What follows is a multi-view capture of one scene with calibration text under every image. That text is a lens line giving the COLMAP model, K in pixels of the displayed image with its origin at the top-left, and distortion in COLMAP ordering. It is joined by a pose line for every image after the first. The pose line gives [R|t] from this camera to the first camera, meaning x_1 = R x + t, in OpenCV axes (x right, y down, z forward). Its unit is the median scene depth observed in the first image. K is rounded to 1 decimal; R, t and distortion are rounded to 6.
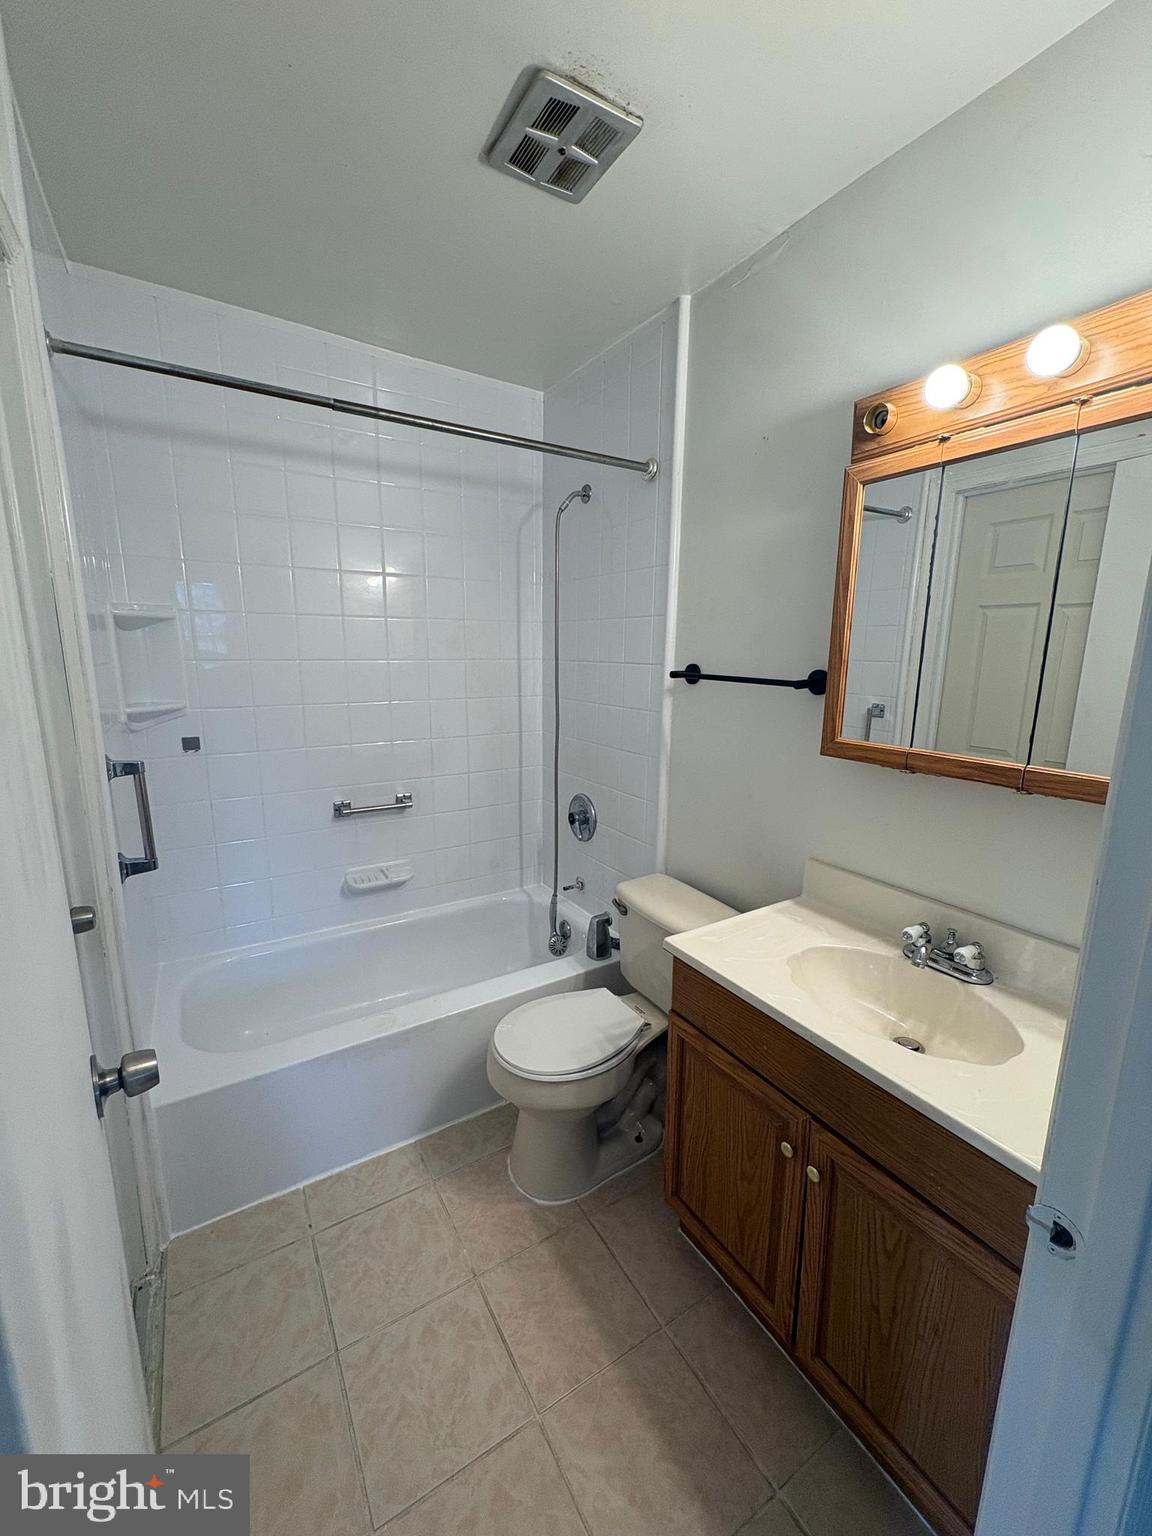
lens RADIAL K [[611.9, 0, 576.0], [0, 611.9, 768.0], [0, 0, 1]] dist [0.000670, 0.000099]
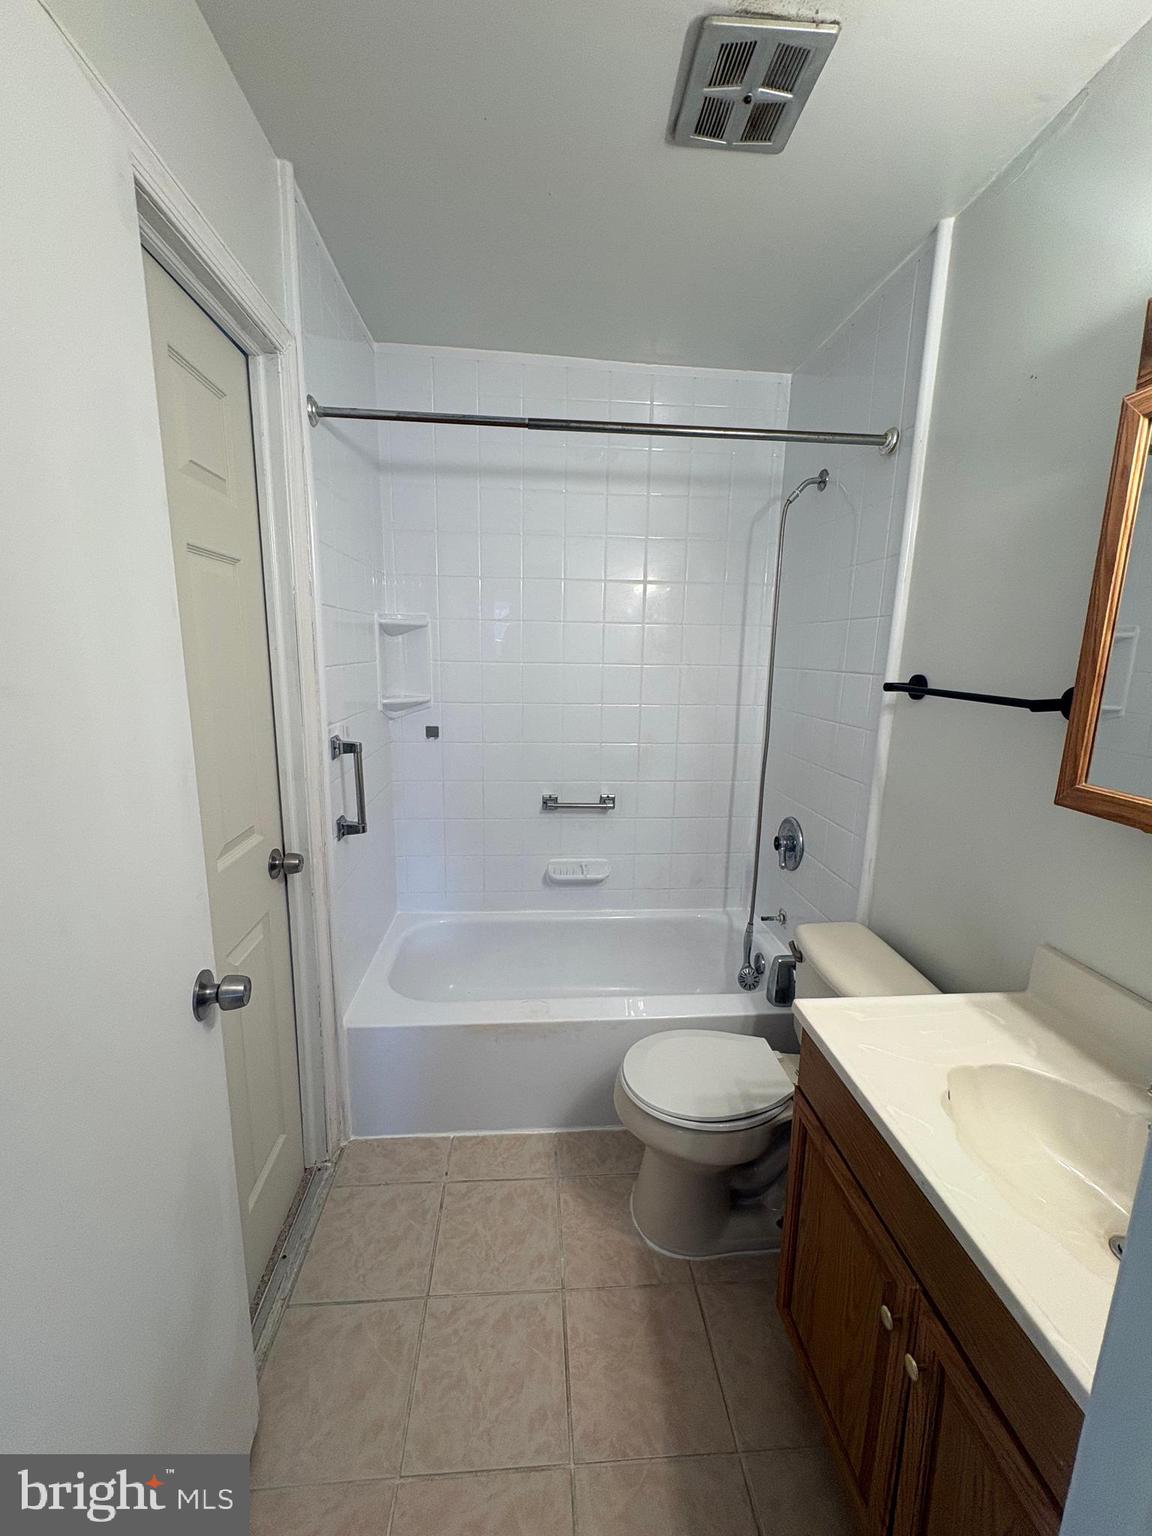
lens RADIAL K [[611.9, 0, 576.0], [0, 611.9, 768.0], [0, 0, 1]] dist [0.000670, 0.000099]
pose [[0.889504, 0.093170, -0.447328, 0.176644], [-0.097361, 0.995155, 0.013671, -0.015499], [0.446434, 0.031392, 0.894266, 0.084112]]
